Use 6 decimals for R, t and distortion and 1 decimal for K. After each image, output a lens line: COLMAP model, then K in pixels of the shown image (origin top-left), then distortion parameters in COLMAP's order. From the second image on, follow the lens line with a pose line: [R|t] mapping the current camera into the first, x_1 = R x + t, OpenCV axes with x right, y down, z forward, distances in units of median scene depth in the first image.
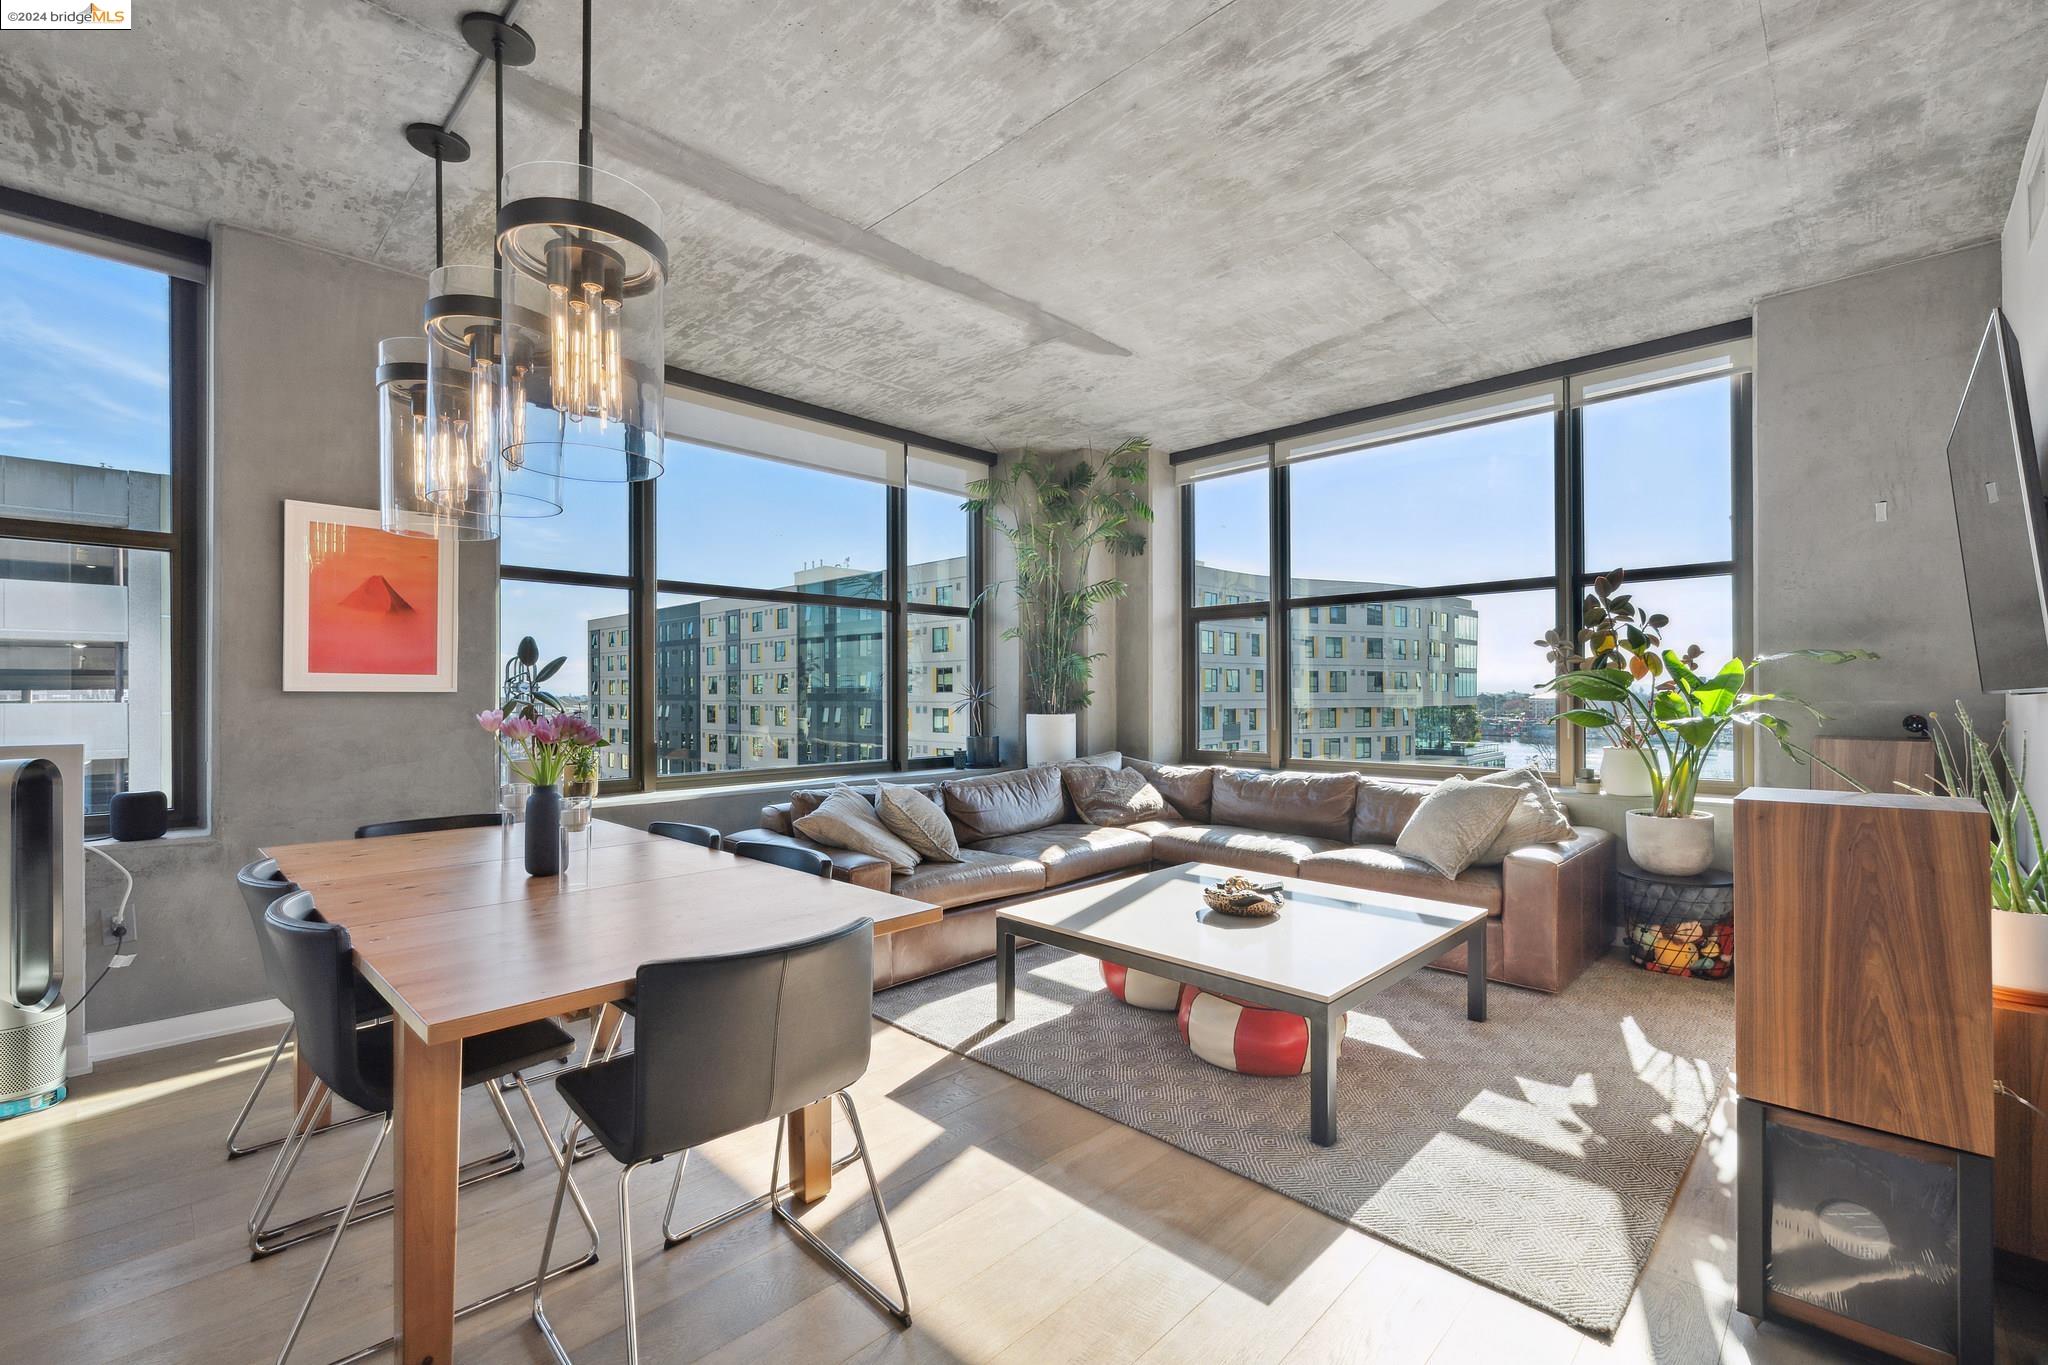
lens RADIAL K [[870.4, 0, 1019.4], [0, 870.4, 688.2], [0, 0, 1]] dist [-0.000772, -0.000092]
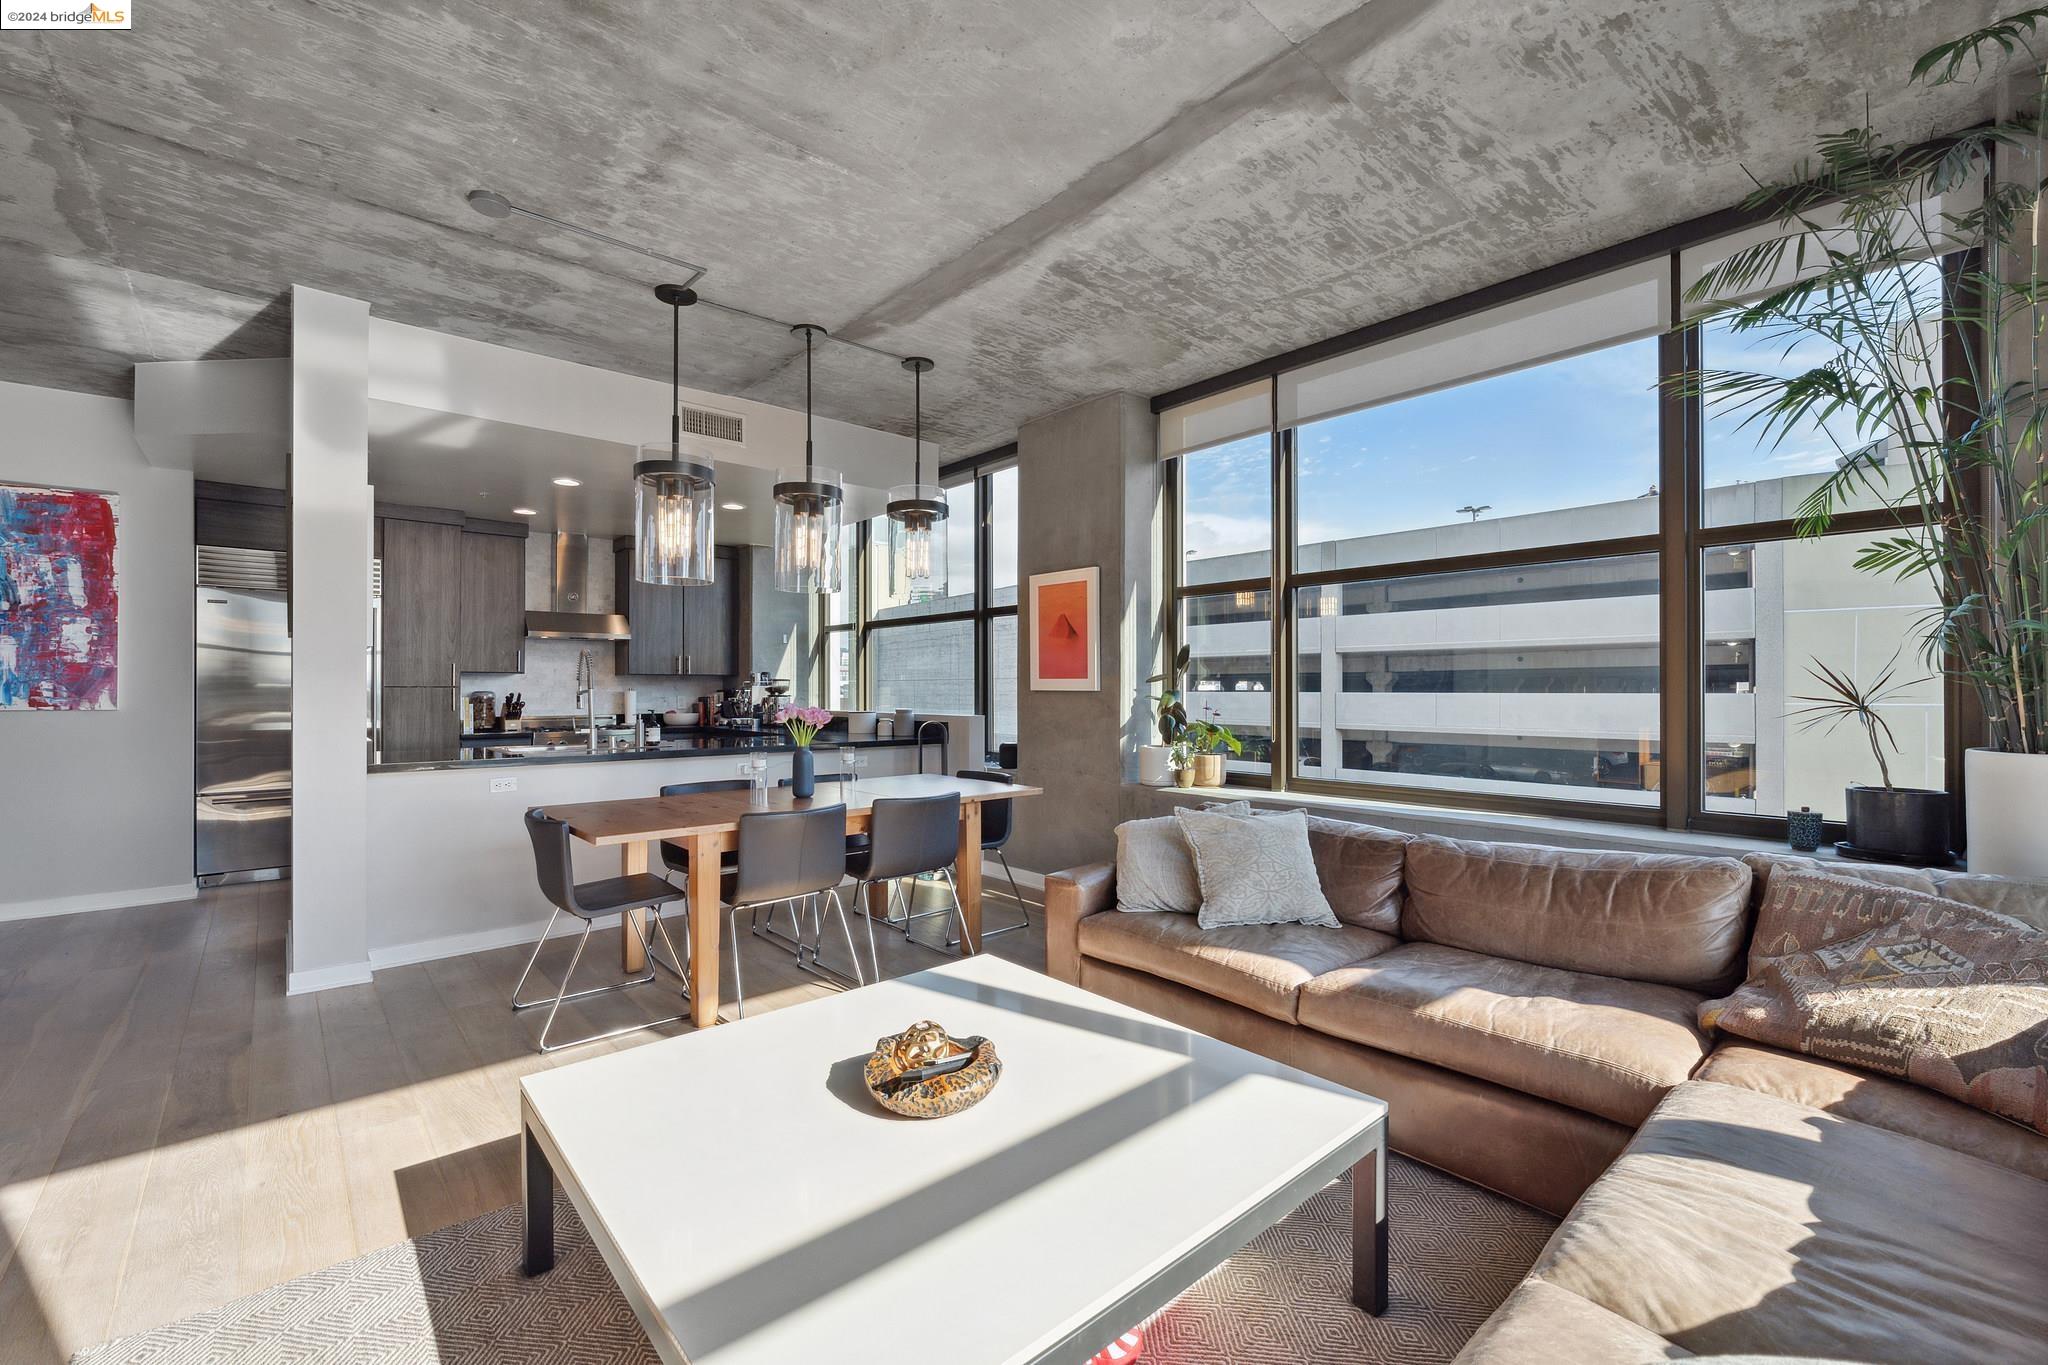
lens RADIAL K [[870.4, 0, 1019.4], [0, 870.4, 688.2], [0, 0, 1]] dist [-0.000772, -0.000092]
pose [[-0.073231, 0.000770, -0.997315, 0.582191], [0.008686, 0.999962, 0.000134, -0.002996], [0.997277, -0.008653, -0.073235, 0.780399]]
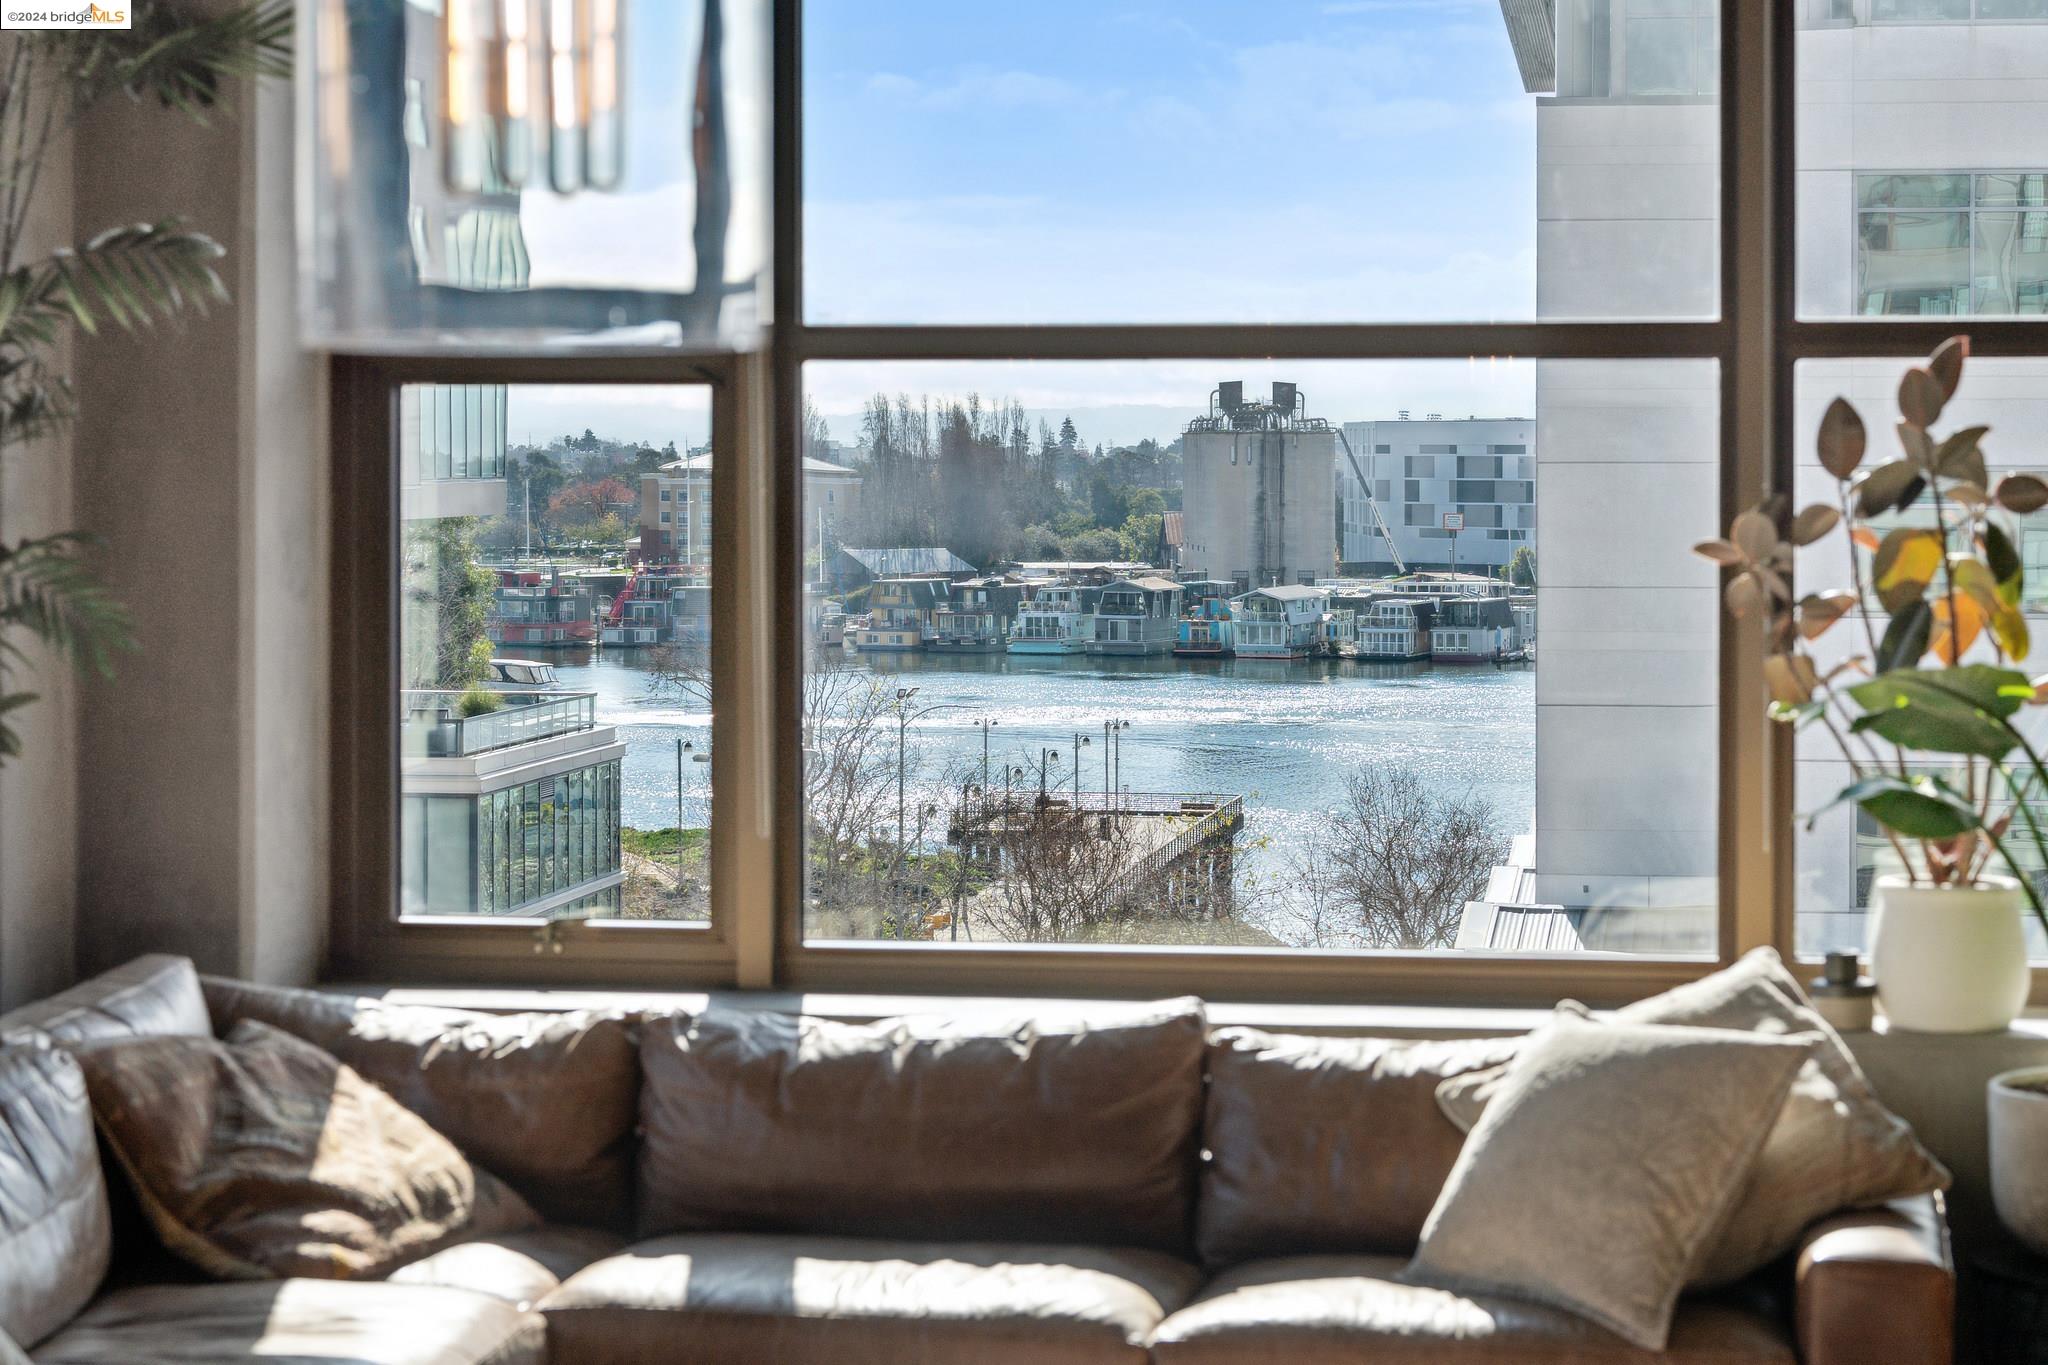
lens RADIAL K [[4610.1, 0, 1023.4], [0, 4610.1, 617.8], [0, 0, 1]] dist [-0.405566, 5.487669]
pose [[0.819673, -0.017933, 0.572550, -0.522716], [-0.007215, 0.999107, 0.041622, -0.092426], [-0.572786, -0.038248, 0.818812, -0.183786]]
